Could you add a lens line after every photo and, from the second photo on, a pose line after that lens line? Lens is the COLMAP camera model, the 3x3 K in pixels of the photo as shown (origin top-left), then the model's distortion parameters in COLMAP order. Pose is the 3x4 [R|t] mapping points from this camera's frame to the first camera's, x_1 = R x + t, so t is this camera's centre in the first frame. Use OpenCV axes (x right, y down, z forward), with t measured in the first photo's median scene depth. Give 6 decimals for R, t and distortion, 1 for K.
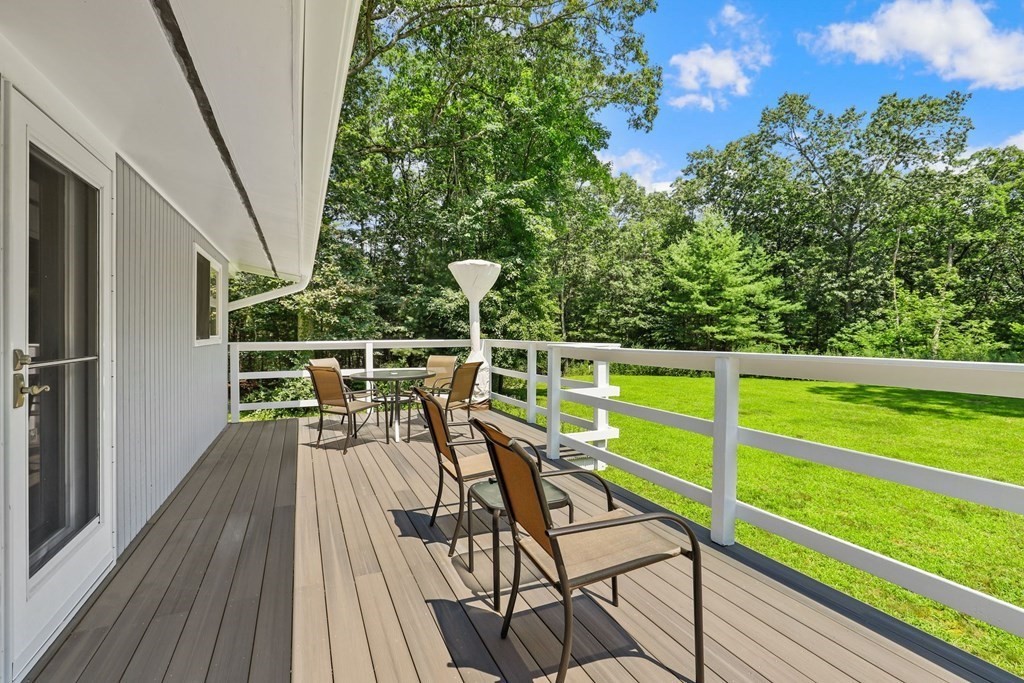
lens RADIAL K [[473.3, 0, 505.1], [0, 473.3, 333.3], [0, 0, 1]] dist [-0.034527, 0.009819]
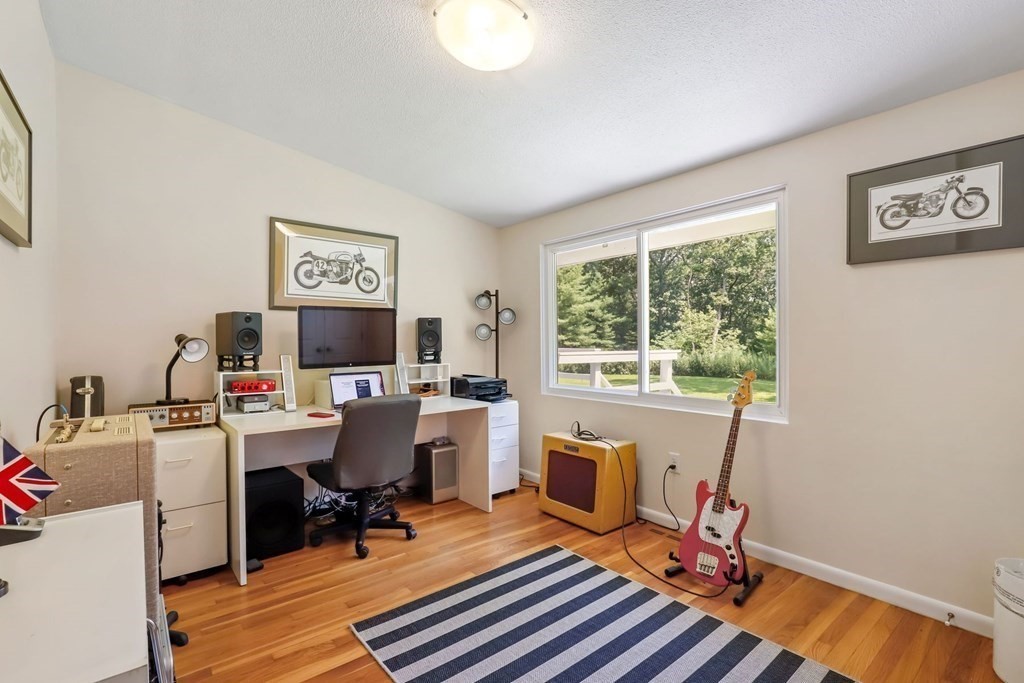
lens RADIAL K [[473.3, 0, 508.5], [0, 473.3, 339.5], [0, 0, 1]] dist [-0.034527, 0.009819]
pose [[0.962507, -0.006164, 0.271187, -0.044687], [0.007615, 0.999962, -0.004301, 0.001757], [-0.271150, 0.006205, 0.962517, -0.185786]]
